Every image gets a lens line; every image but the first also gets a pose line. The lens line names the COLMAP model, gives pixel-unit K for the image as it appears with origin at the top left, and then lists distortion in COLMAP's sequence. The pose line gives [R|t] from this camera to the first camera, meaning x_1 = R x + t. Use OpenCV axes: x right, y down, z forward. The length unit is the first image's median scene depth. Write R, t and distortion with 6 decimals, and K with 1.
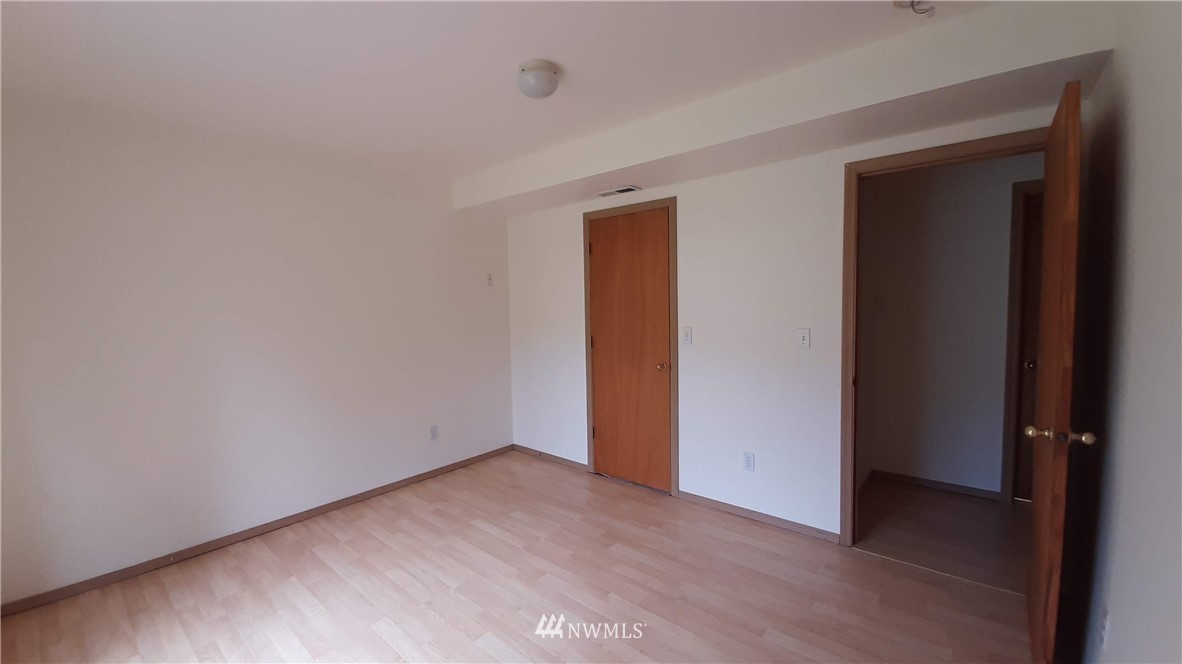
lens RADIAL K [[468.3, 0, 596.5], [0, 468.3, 331.6], [0, 0, 1]] dist [-0.001243, -0.005798]
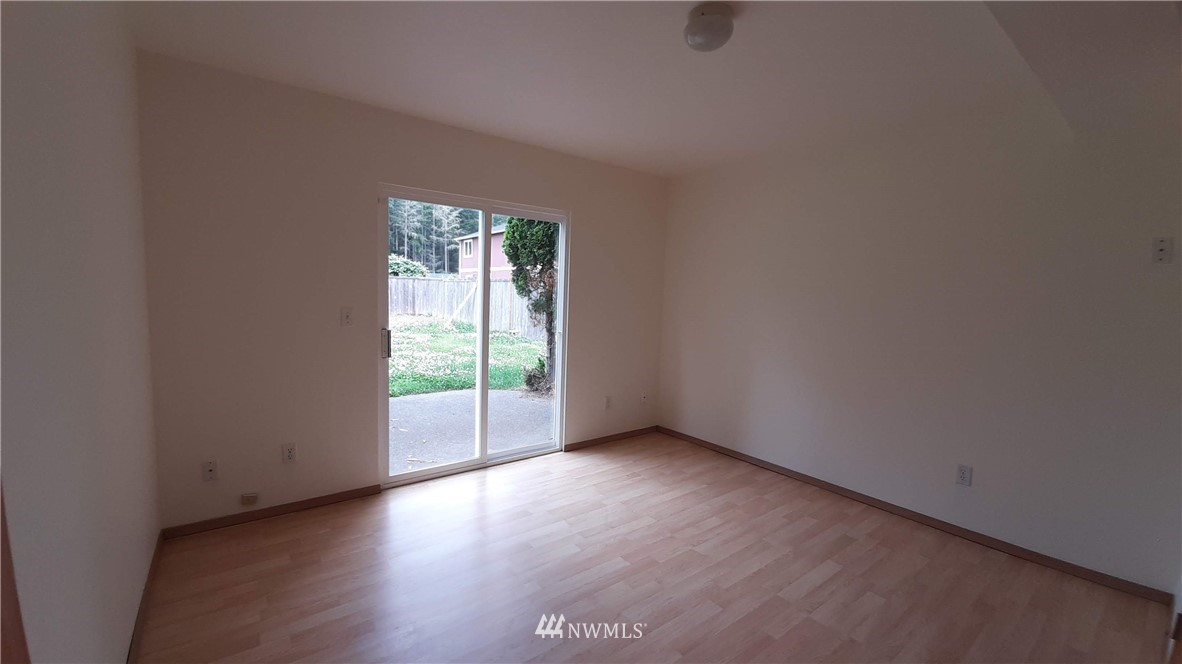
lens RADIAL K [[468.3, 0, 583.0], [0, 468.3, 333.8], [0, 0, 1]] dist [-0.001243, -0.005798]
pose [[-0.251378, 0.102284, -0.962469, 0.688442], [-0.080172, 0.988783, 0.126020, -0.070913], [0.964563, 0.108842, -0.240358, 0.838381]]
